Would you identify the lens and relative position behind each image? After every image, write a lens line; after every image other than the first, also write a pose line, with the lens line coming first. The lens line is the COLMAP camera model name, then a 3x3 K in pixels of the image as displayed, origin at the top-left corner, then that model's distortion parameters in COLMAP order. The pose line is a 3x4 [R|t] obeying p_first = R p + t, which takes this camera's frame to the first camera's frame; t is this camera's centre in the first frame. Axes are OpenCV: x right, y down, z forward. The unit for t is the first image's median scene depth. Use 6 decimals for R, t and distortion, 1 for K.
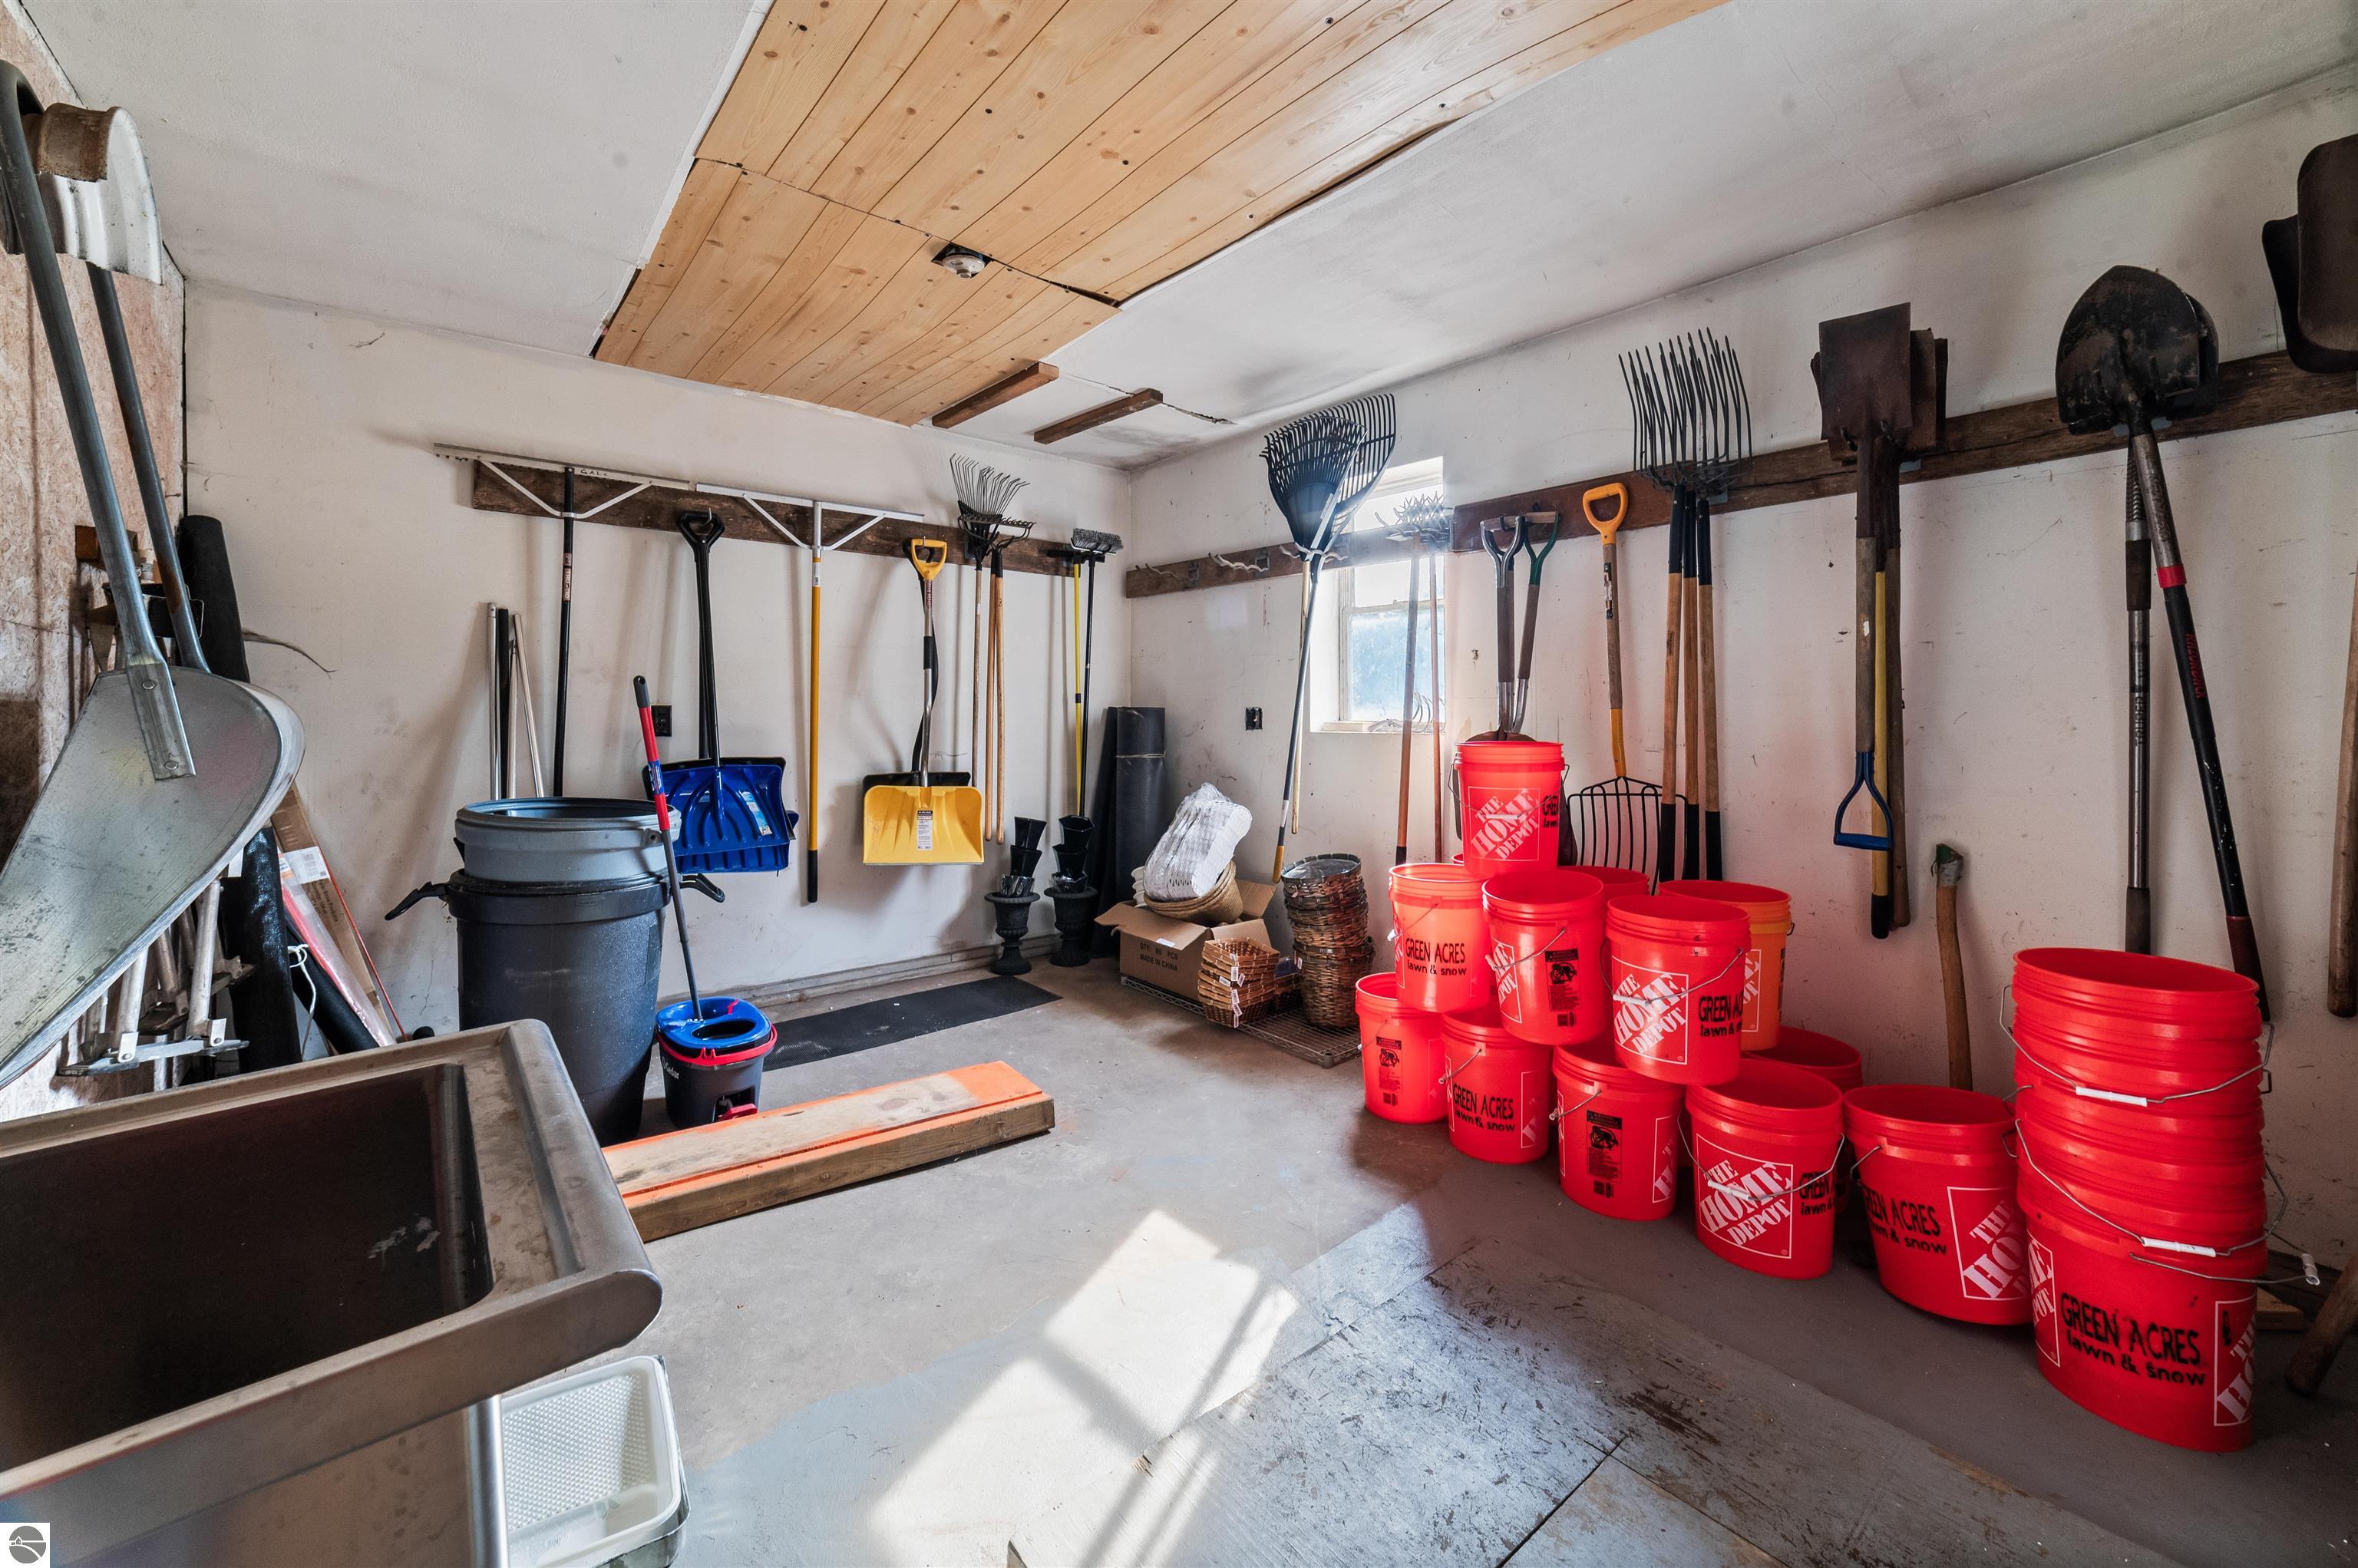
lens RADIAL K [[920.4, 0, 1175.5], [0, 920.4, 733.5], [0, 0, 1]] dist [-0.024875, 0.009076]
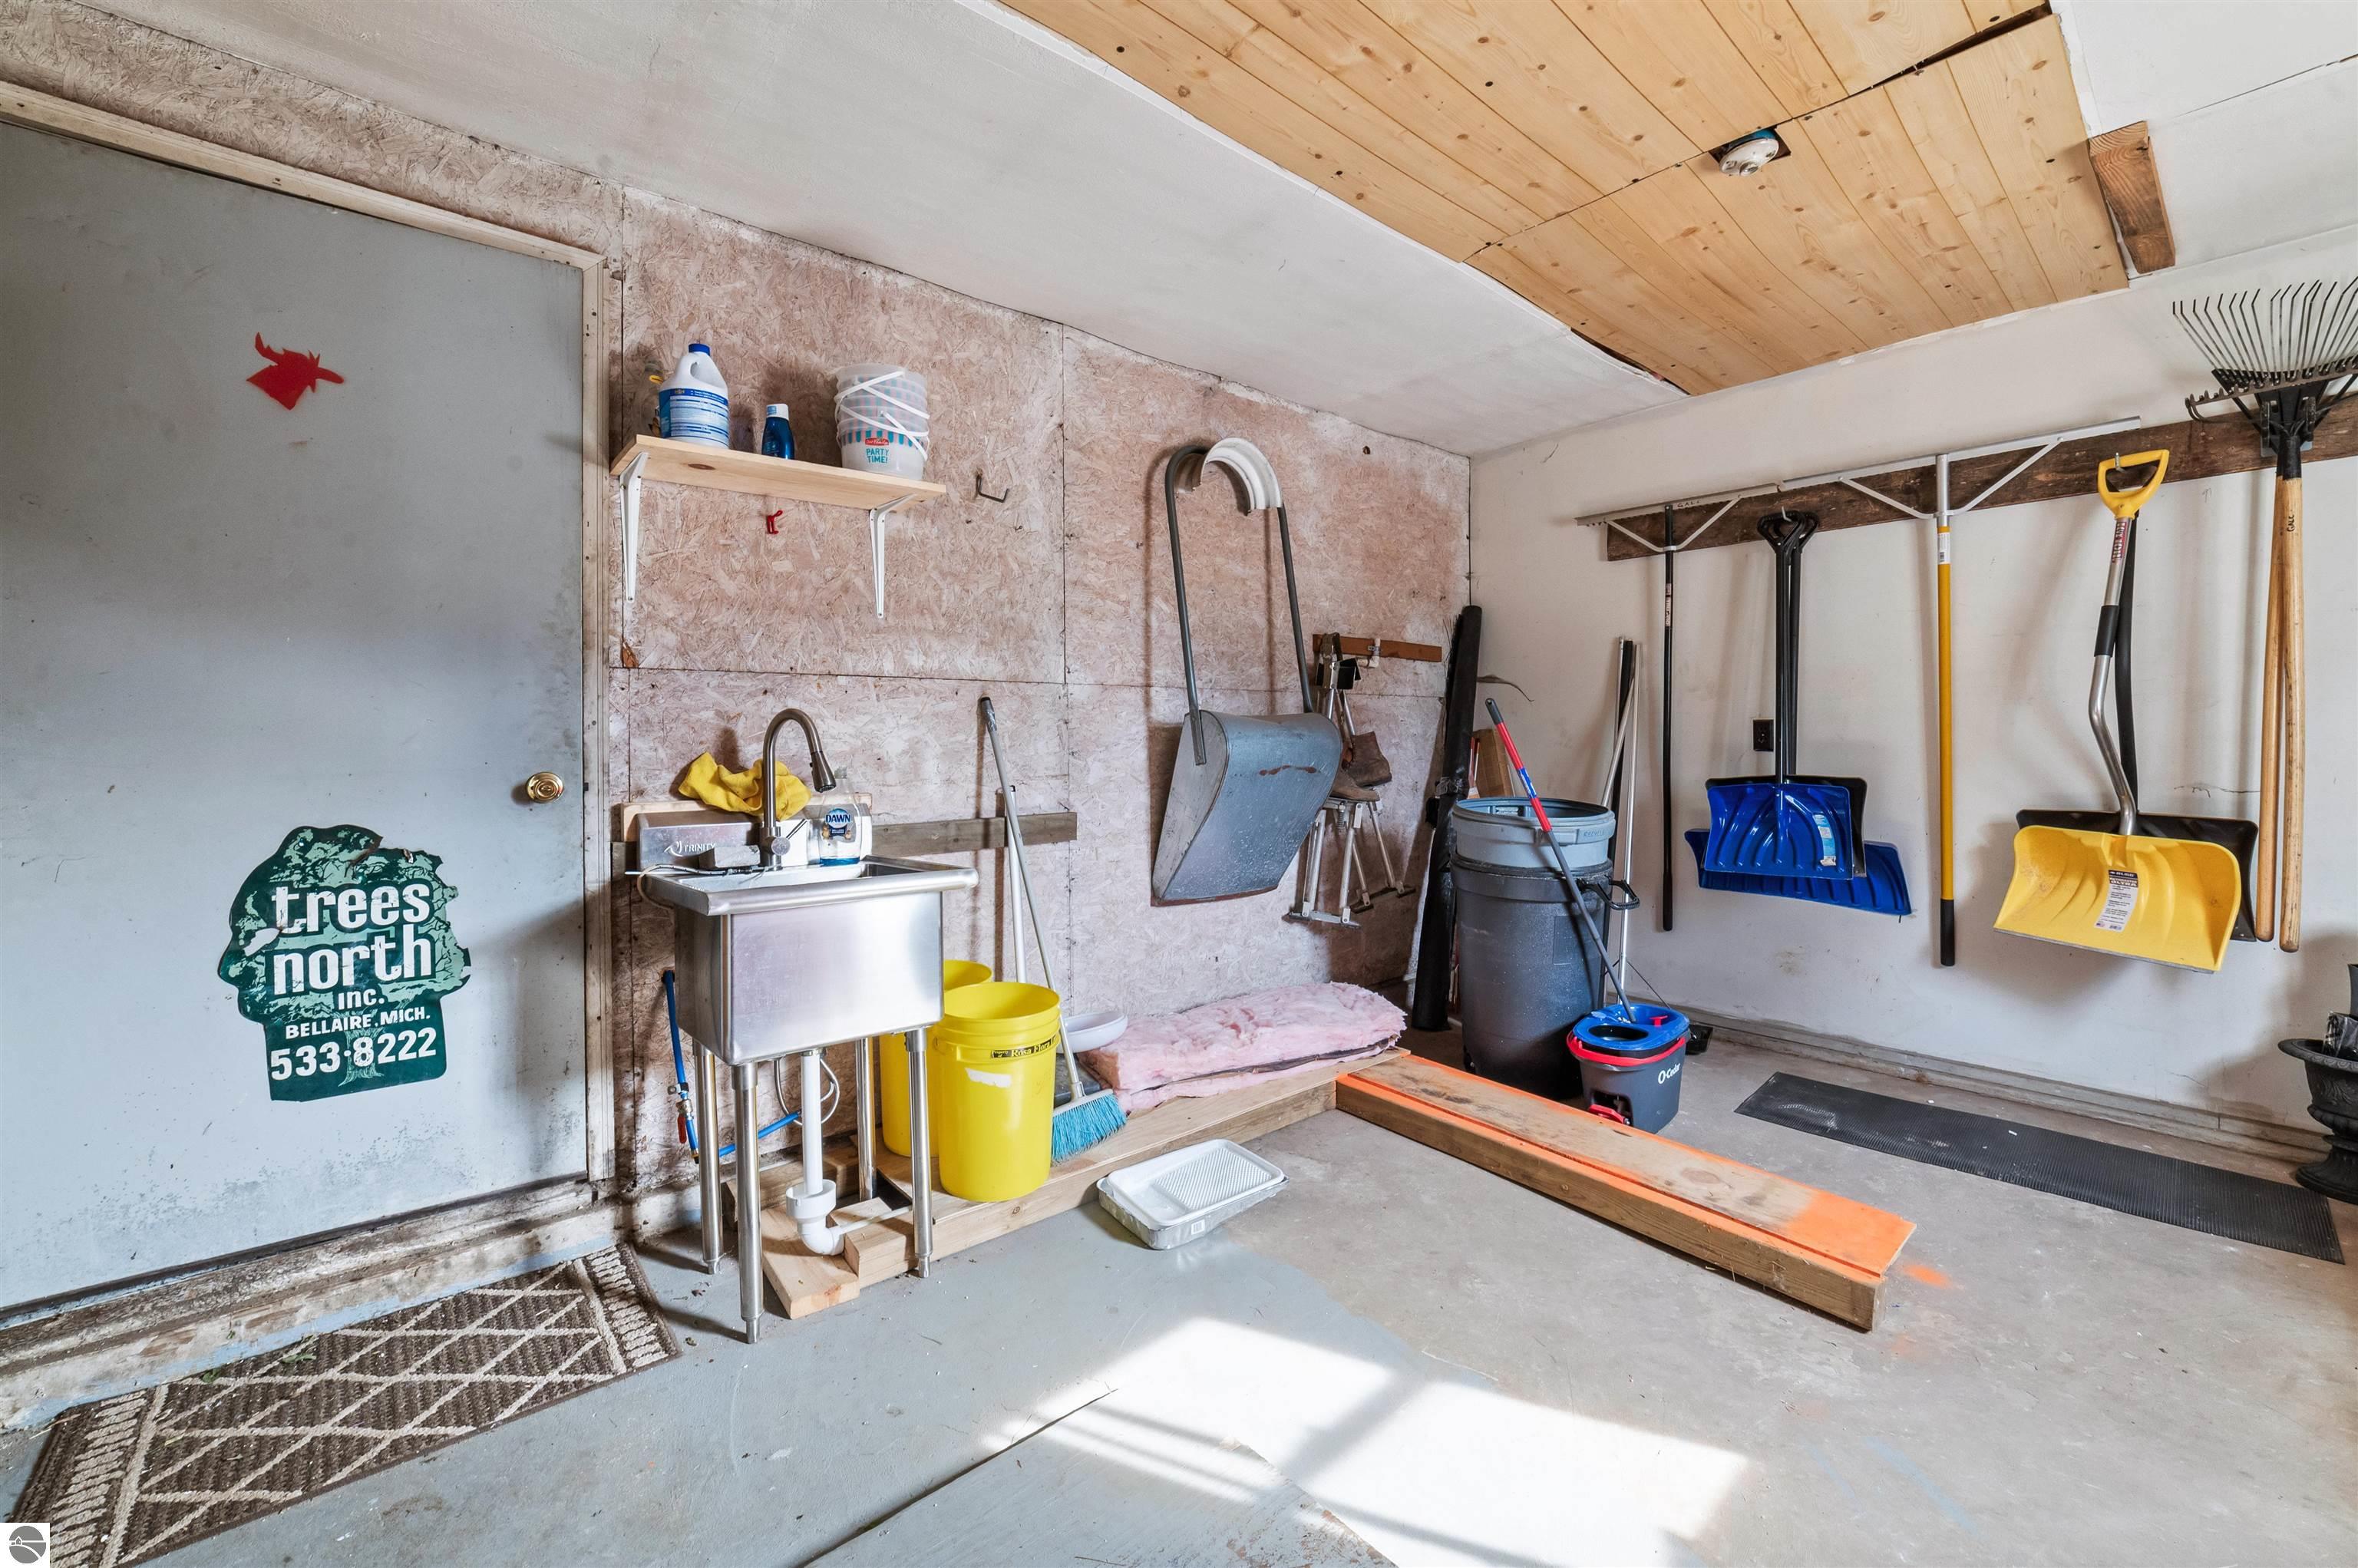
lens RADIAL K [[908.1, 0, 1177.7], [0, 908.1, 755.7], [0, 0, 1]] dist [-0.022854, 0.008354]
pose [[0.049466, 0.018088, -0.998612, 0.356615], [-0.010905, 0.999786, 0.017569, -0.002326], [0.998716, 0.010020, 0.049653, 0.319747]]
